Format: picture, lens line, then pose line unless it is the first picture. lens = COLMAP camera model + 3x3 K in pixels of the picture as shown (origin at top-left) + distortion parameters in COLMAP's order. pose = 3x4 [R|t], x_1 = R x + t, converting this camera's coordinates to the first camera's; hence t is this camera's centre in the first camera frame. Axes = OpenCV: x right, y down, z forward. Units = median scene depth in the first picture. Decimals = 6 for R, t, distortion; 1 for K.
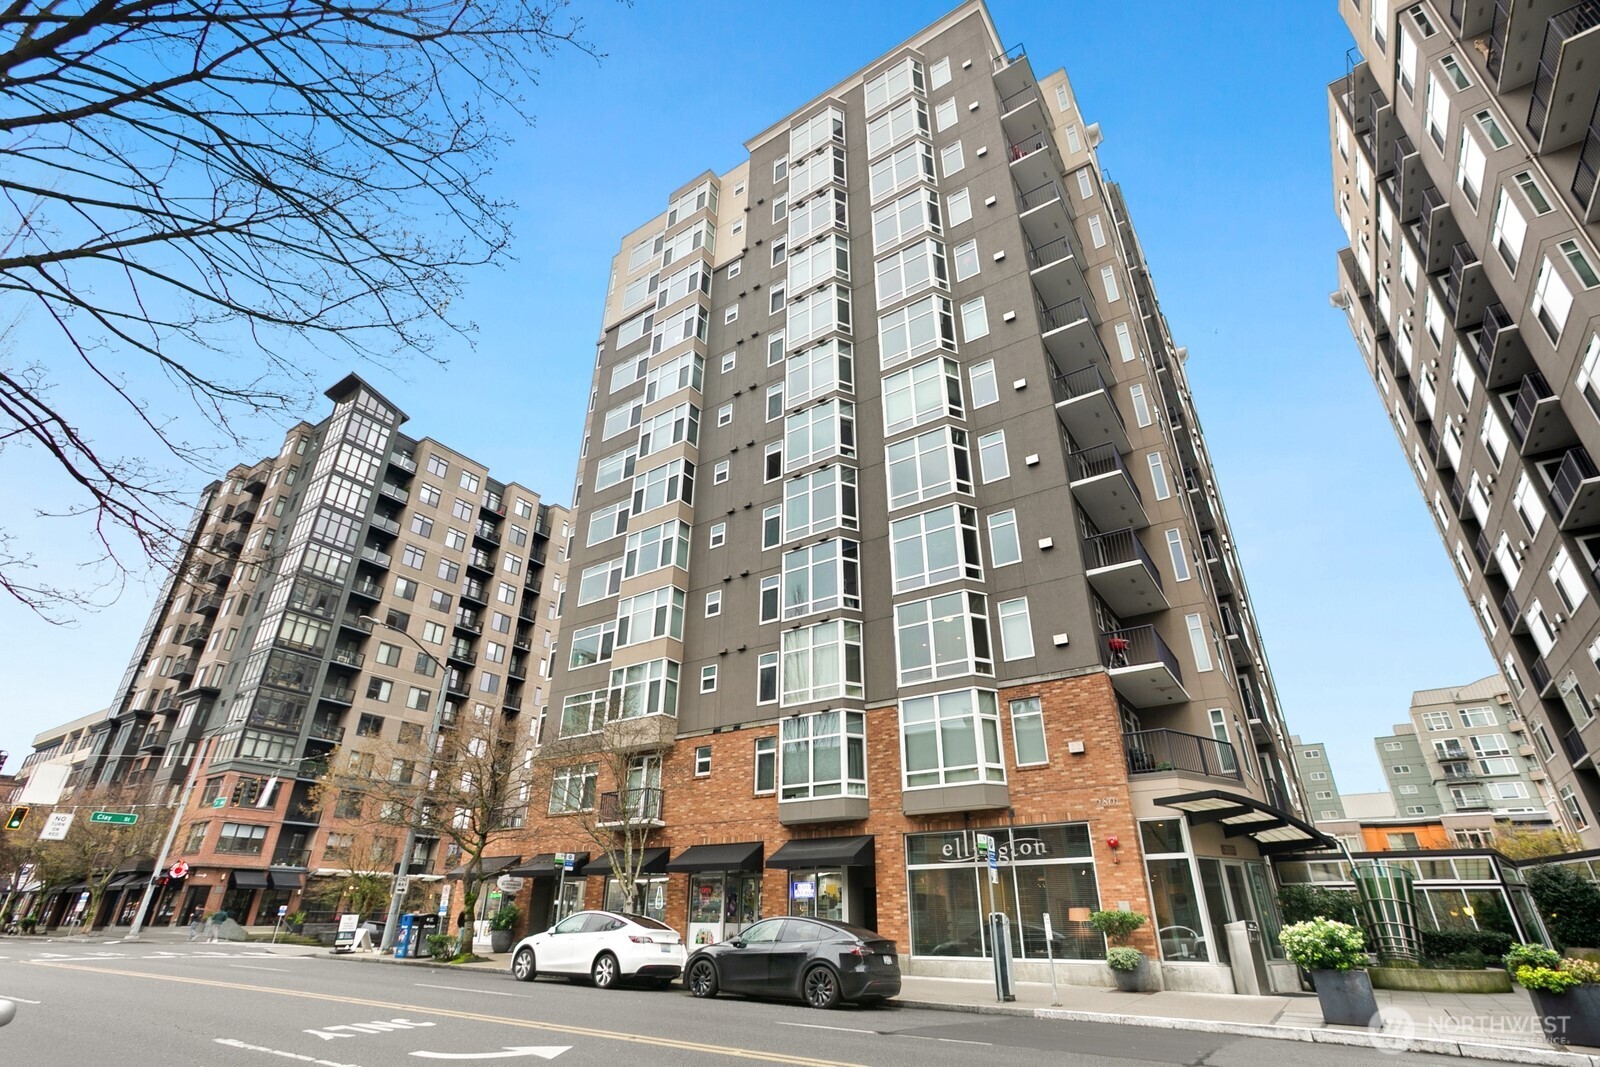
lens RADIAL K [[763.2, 0, 800.5], [0, 763.2, 551.4], [0, 0, 1]] dist [-0.001802, 0.000018]
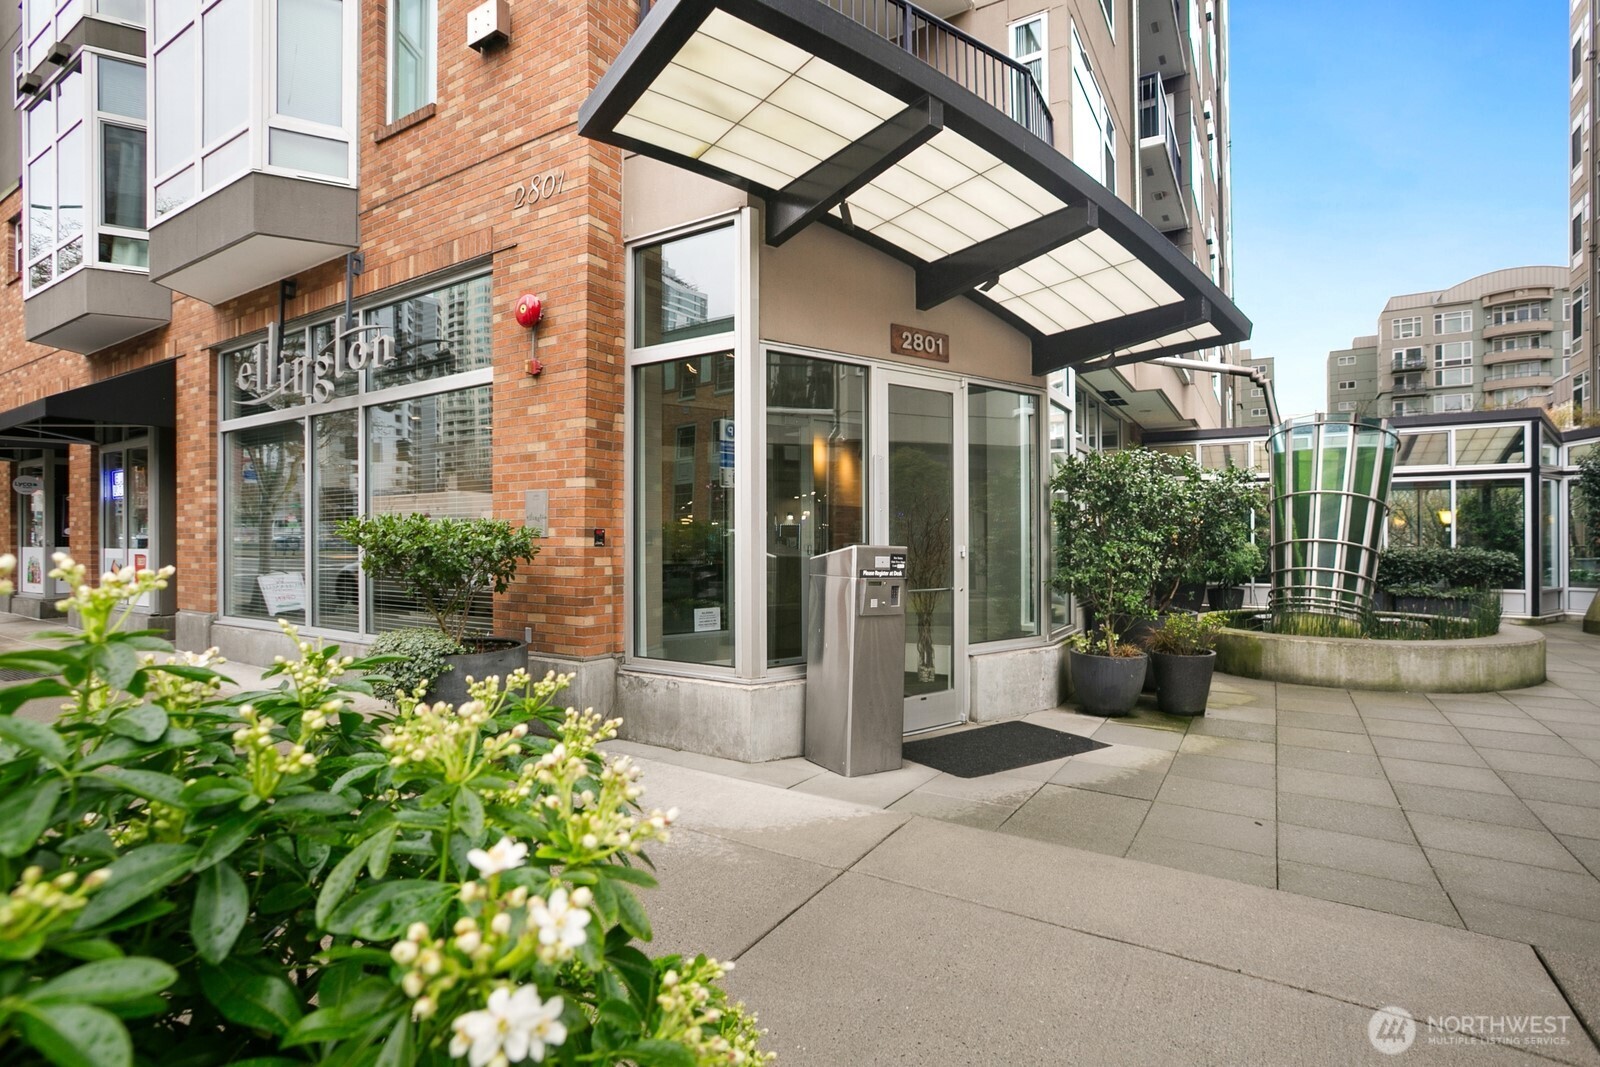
lens RADIAL K [[763.2, 0, 800.5], [0, 763.2, 551.4], [0, 0, 1]] dist [-0.001802, 0.000018]
pose [[0.999098, -0.009008, 0.041489, 0.370593], [-0.011010, 0.888822, 0.458121, 0.240062], [-0.041003, -0.458165, 0.887921, 0.503035]]
